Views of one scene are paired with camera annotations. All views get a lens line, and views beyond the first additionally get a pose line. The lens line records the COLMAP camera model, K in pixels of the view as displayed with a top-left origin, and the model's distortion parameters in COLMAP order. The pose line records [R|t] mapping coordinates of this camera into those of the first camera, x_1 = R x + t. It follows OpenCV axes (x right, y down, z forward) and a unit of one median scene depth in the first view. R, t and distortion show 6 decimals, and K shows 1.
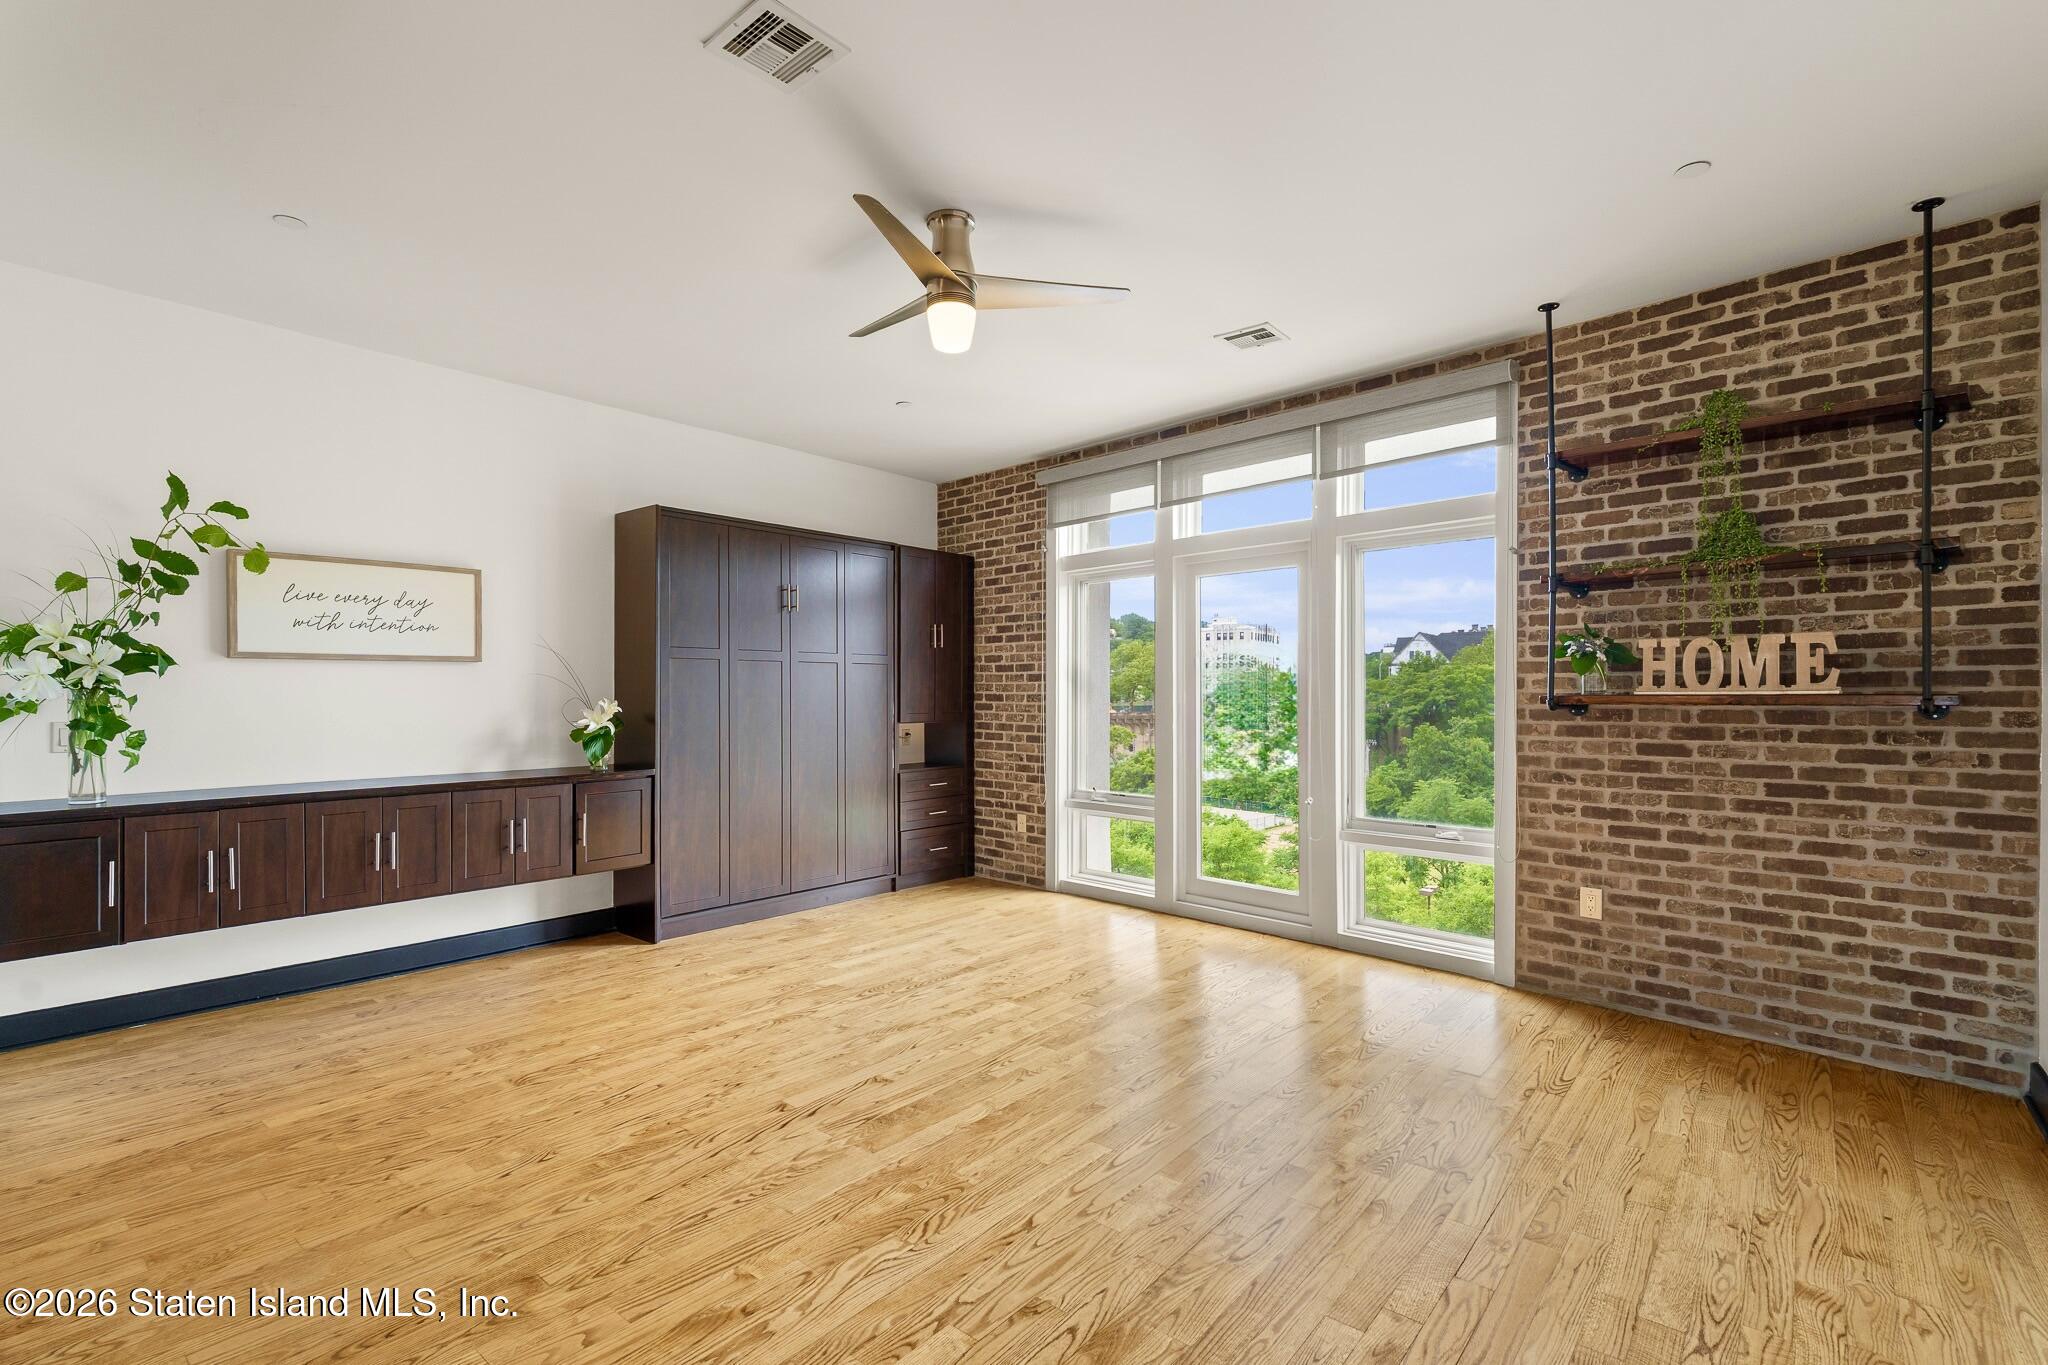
lens RADIAL K [[954.9, 0, 1010.4], [0, 954.9, 690.4], [0, 0, 1]] dist [-0.000262, -0.000253]
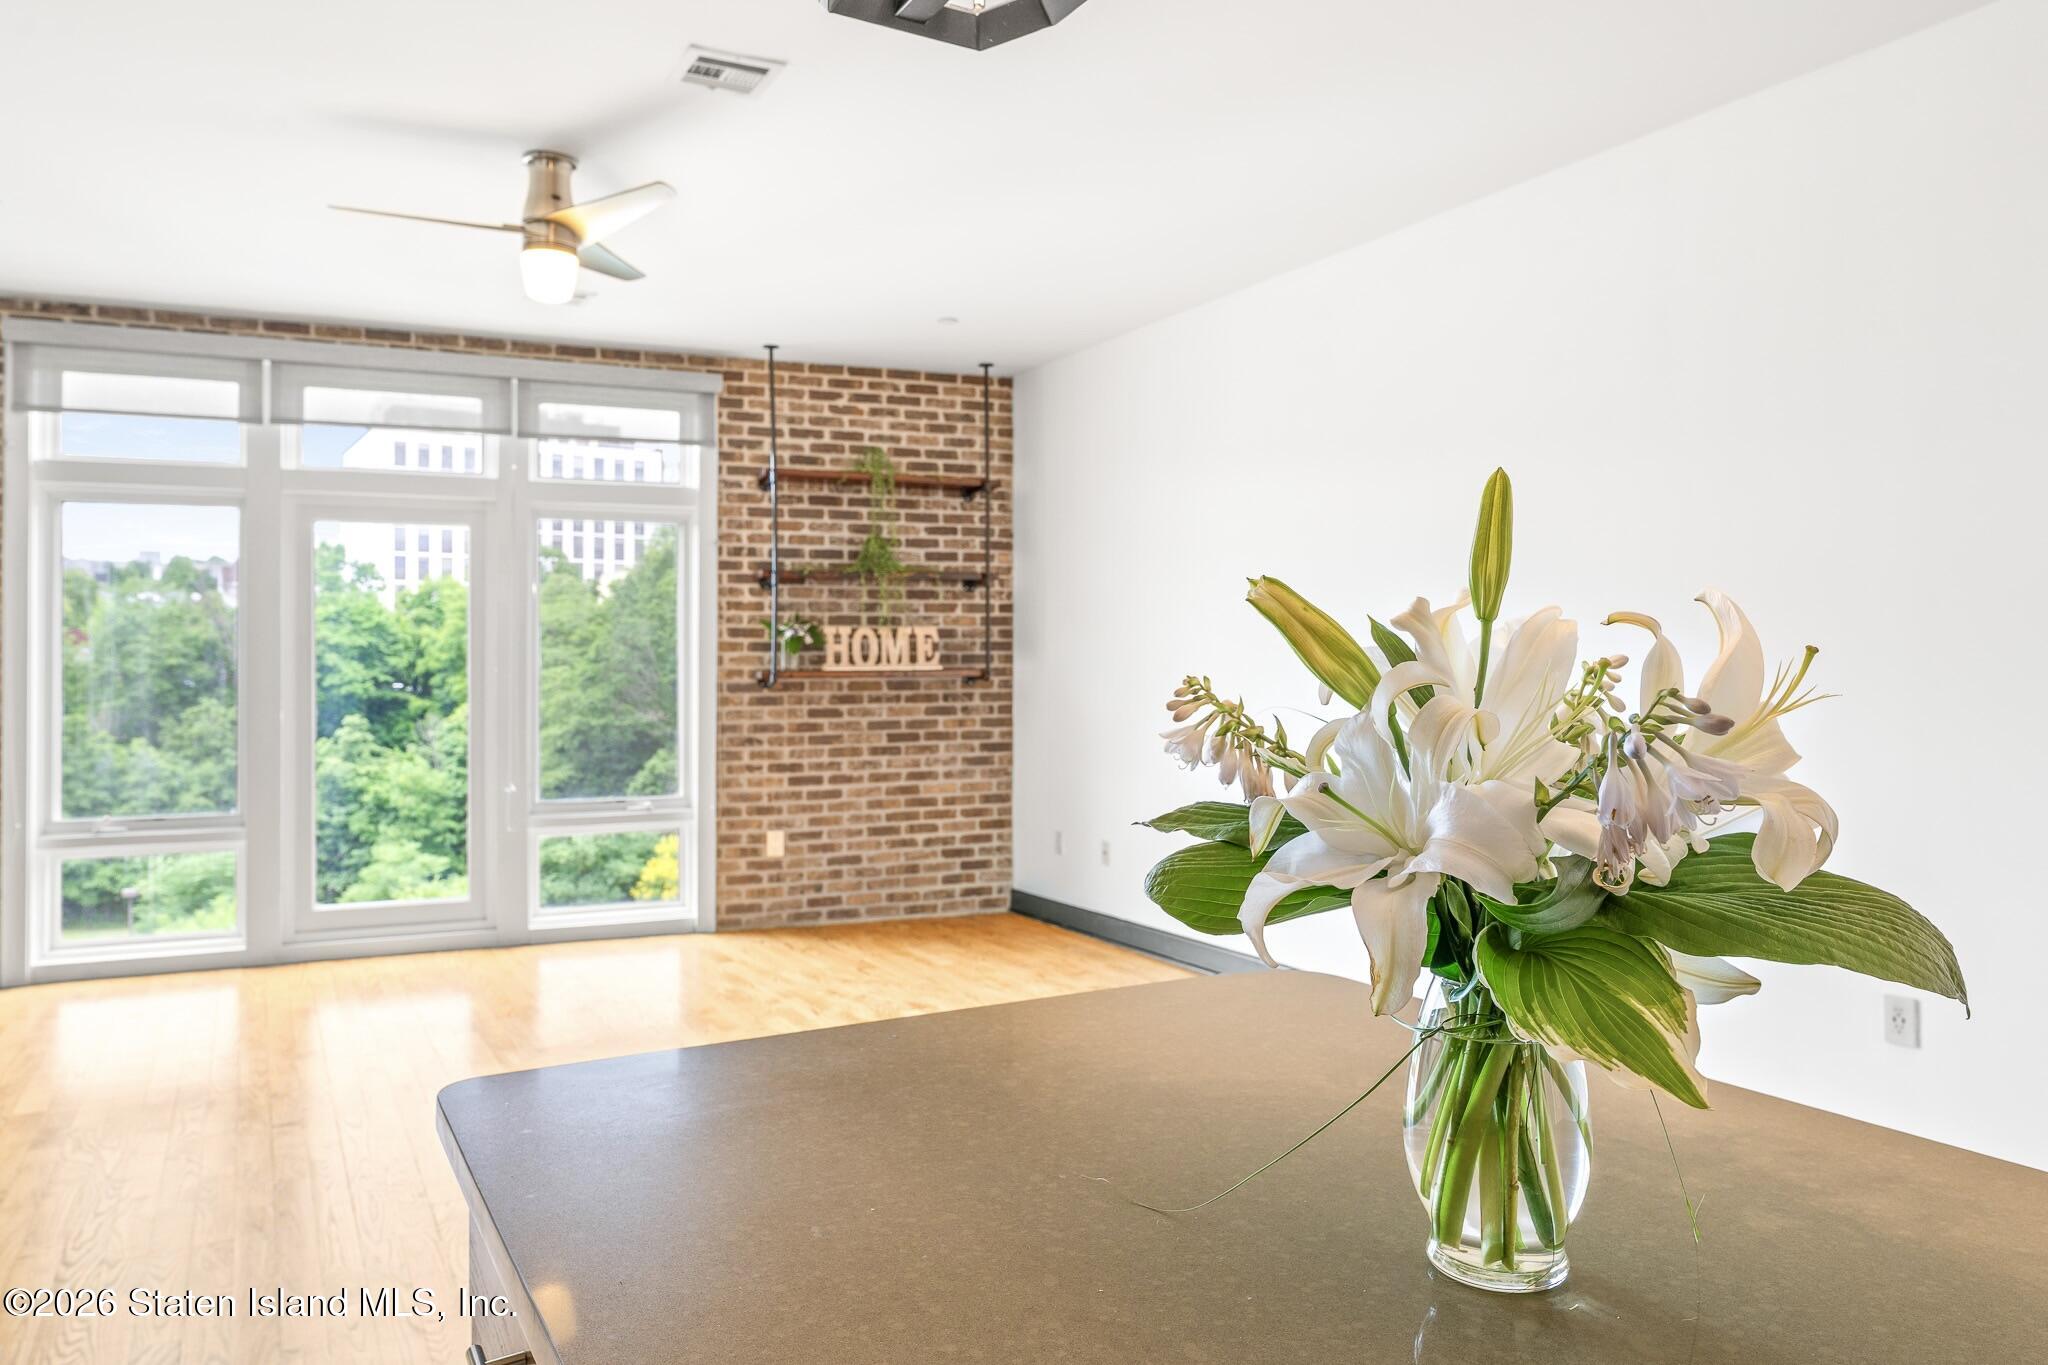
lens RADIAL K [[1378.7, 0, 1026.2], [0, 1378.7, 651.1], [0, 0, 1]] dist [0.000125, 0.002589]
pose [[0.358124, 0.009958, 0.933621, -0.946118], [0.000964, 0.999939, -0.011035, -0.000432], [-0.933674, 0.004852, 0.358093, 0.085929]]
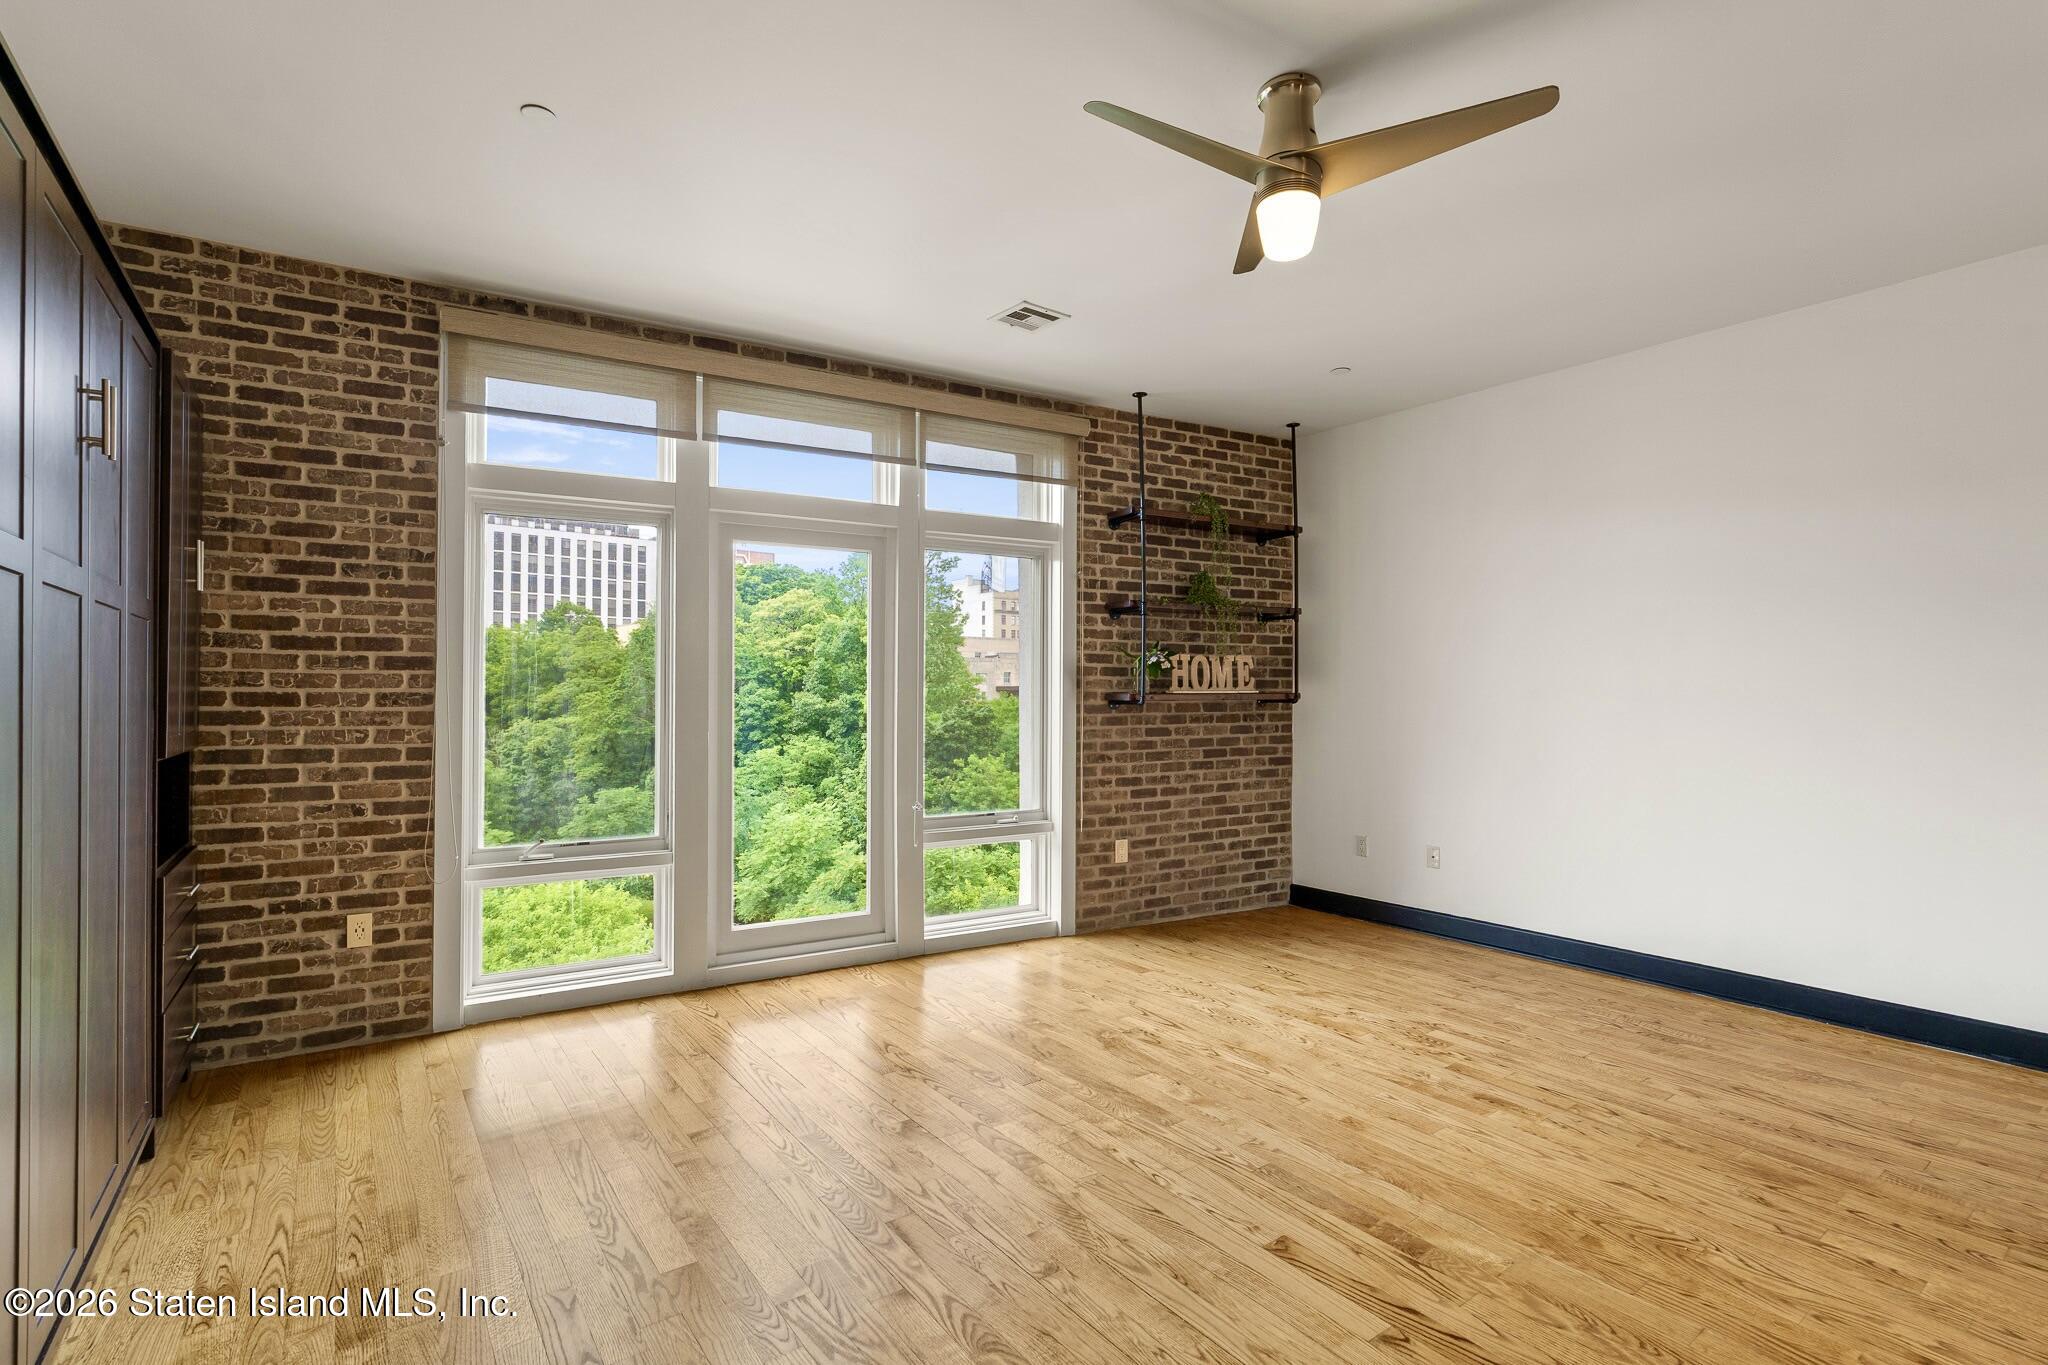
lens RADIAL K [[947.0, 0, 1021.4], [0, 947.0, 679.9], [0, 0, 1]] dist [-0.002125, -0.000022]
pose [[0.227725, 0.011794, 0.973654, -0.734000], [-0.005308, 0.999927, -0.010871, 0.000996], [-0.973711, -0.002693, 0.227771, 0.877482]]
